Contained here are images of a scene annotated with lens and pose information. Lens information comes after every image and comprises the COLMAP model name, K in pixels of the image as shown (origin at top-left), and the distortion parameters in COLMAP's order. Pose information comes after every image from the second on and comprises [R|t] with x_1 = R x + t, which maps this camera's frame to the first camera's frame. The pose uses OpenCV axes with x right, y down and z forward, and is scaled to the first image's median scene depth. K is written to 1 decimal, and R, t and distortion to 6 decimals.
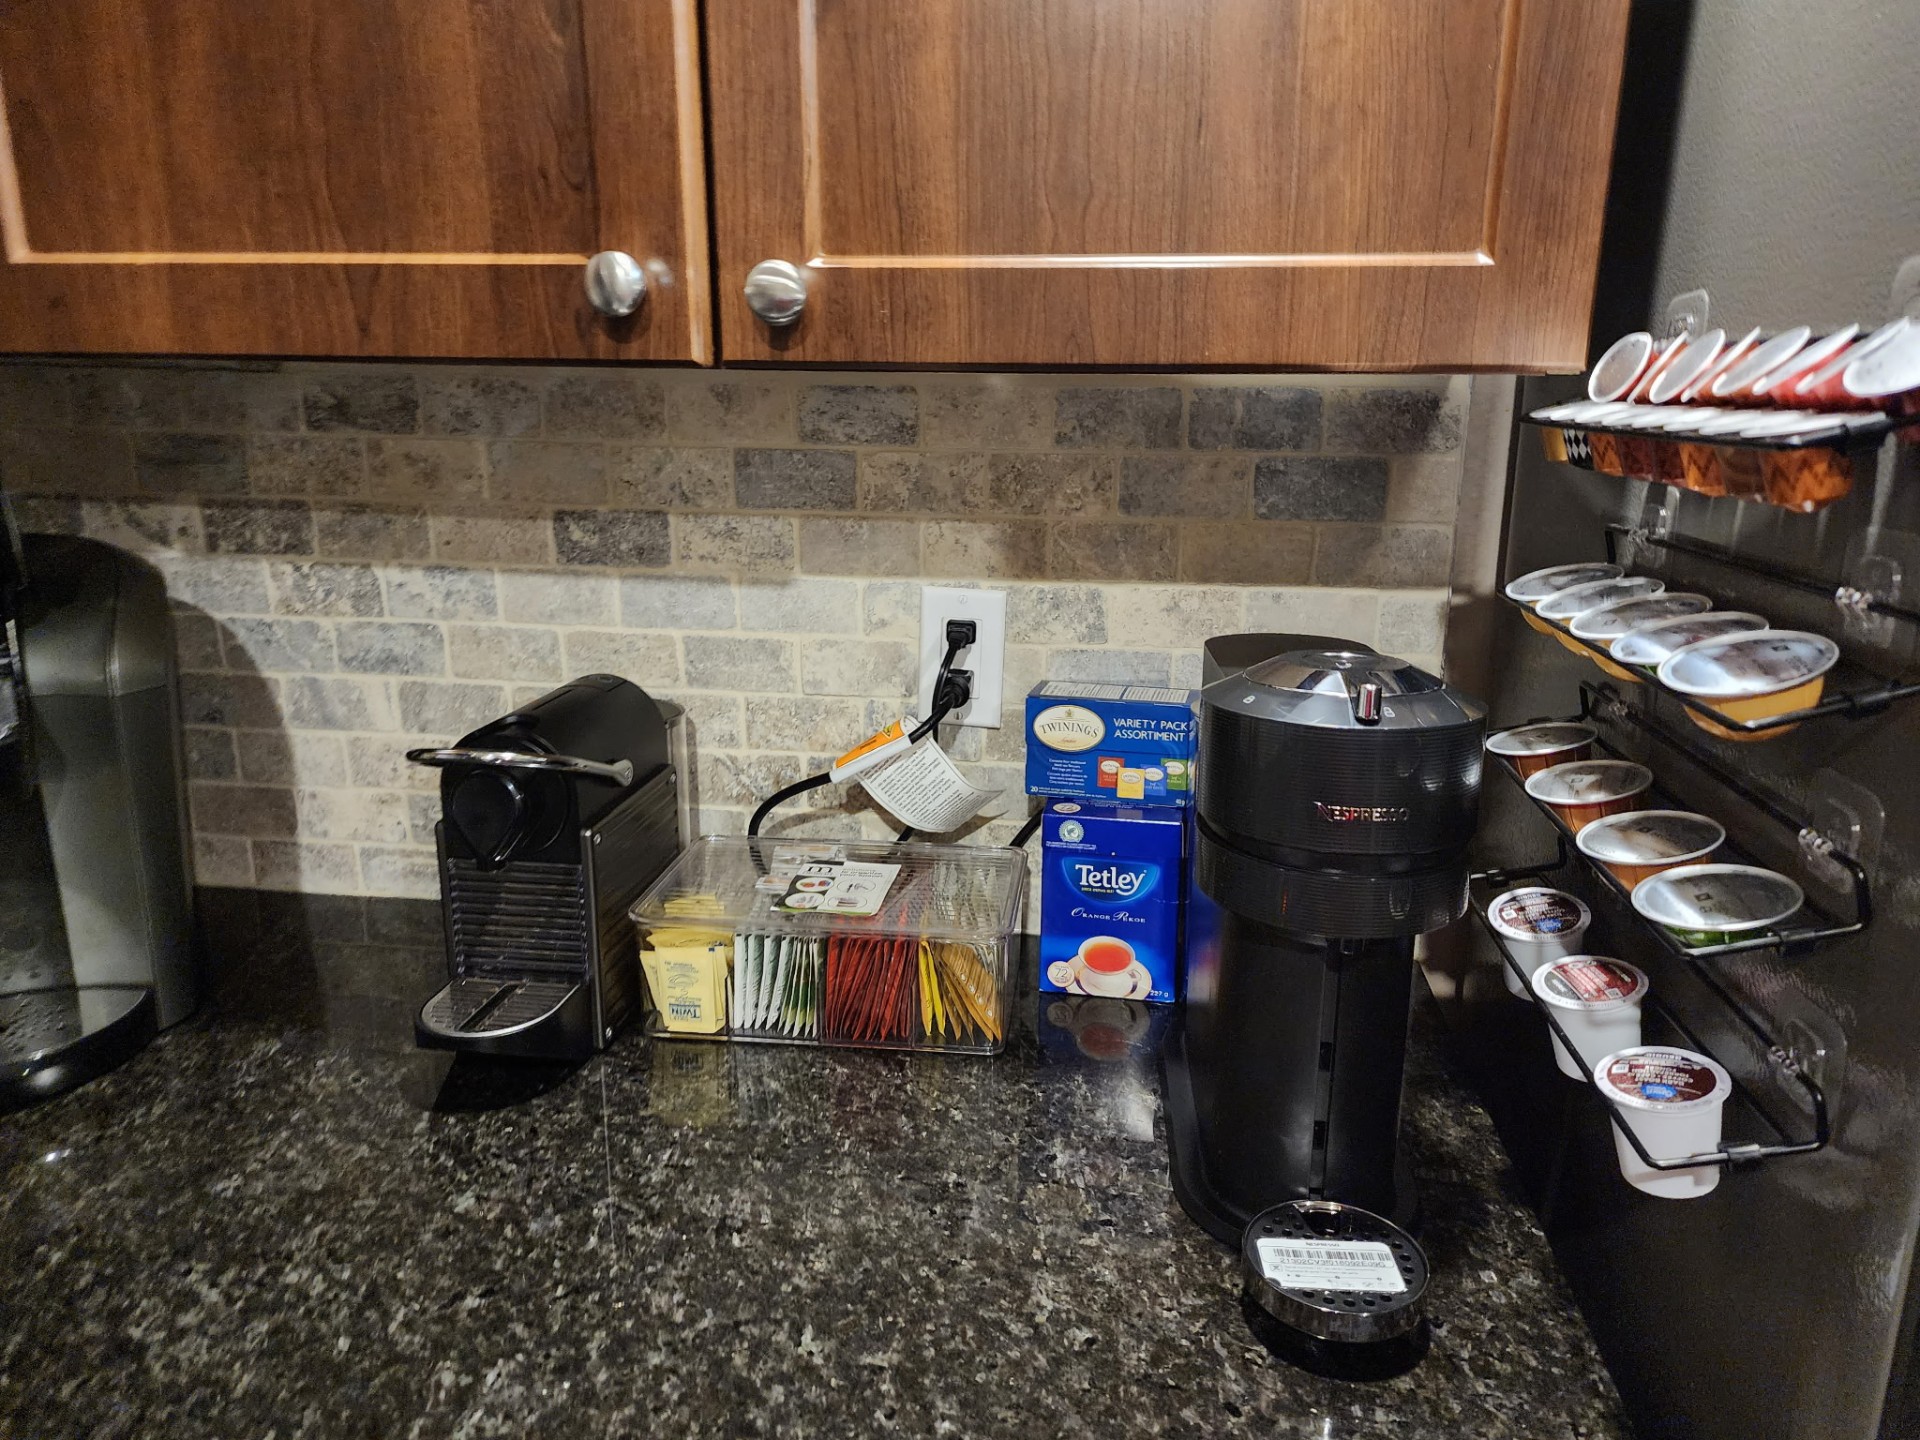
lens RADIAL K [[1289.4, 0, 970.6], [0, 1289.4, 712.2], [0, 0, 1]] dist [0.026843, -0.005734]
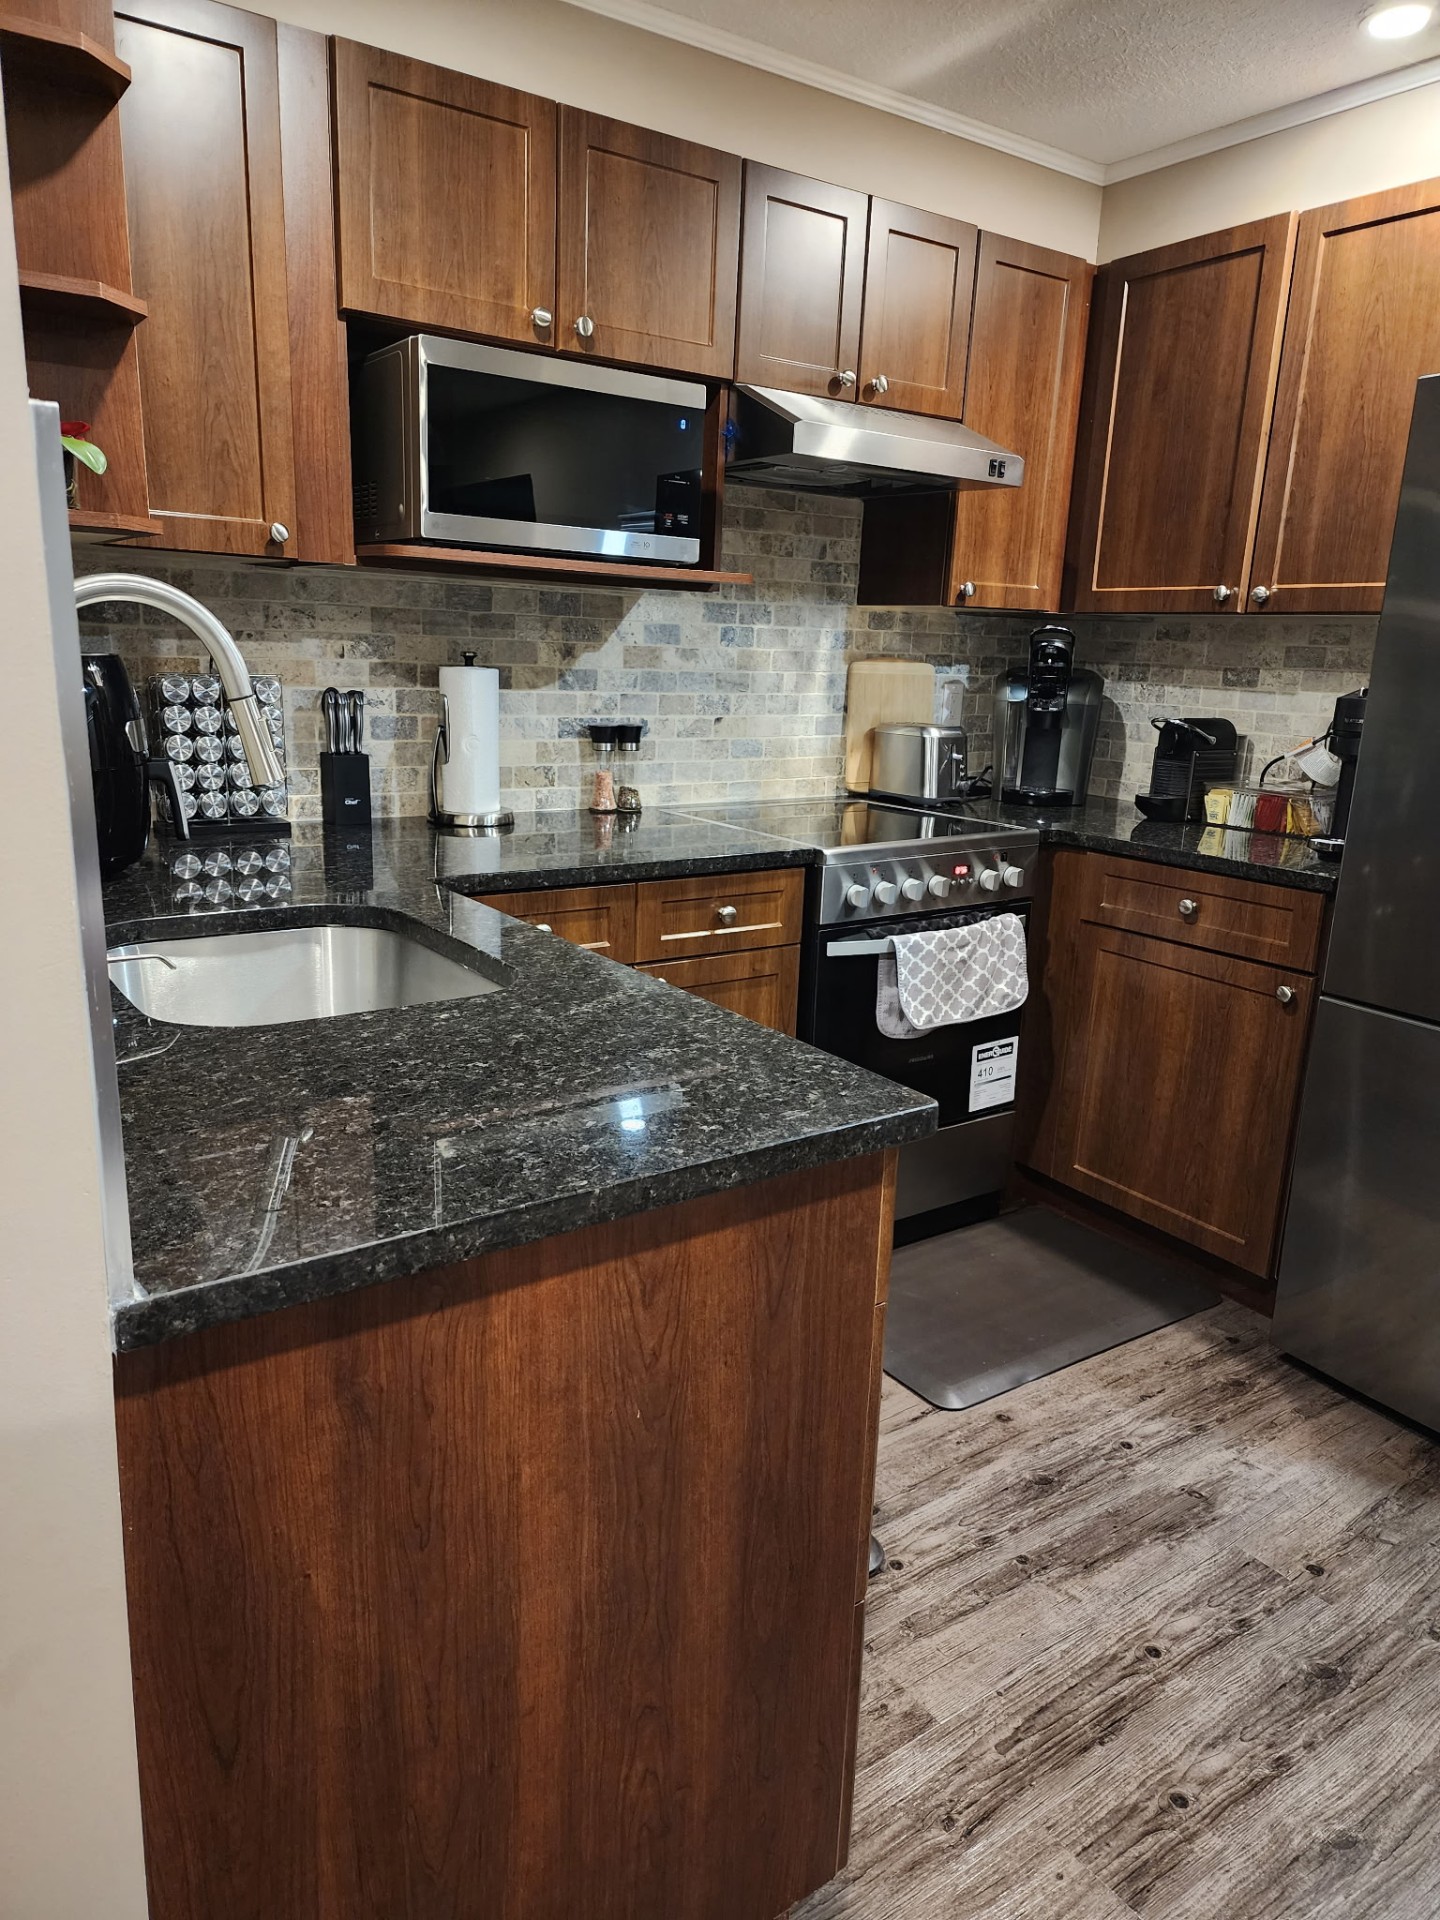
lens RADIAL K [[1289.4, 0, 719.4], [0, 1289.4, 965.5], [0, 0, 1]] dist [0.026843, -0.005734]
pose [[0.667909, 0.195355, -0.718146, 1.173287], [-0.216456, 0.974212, 0.063697, 0.570912], [0.712070, 0.112903, 0.692971, -1.805920]]
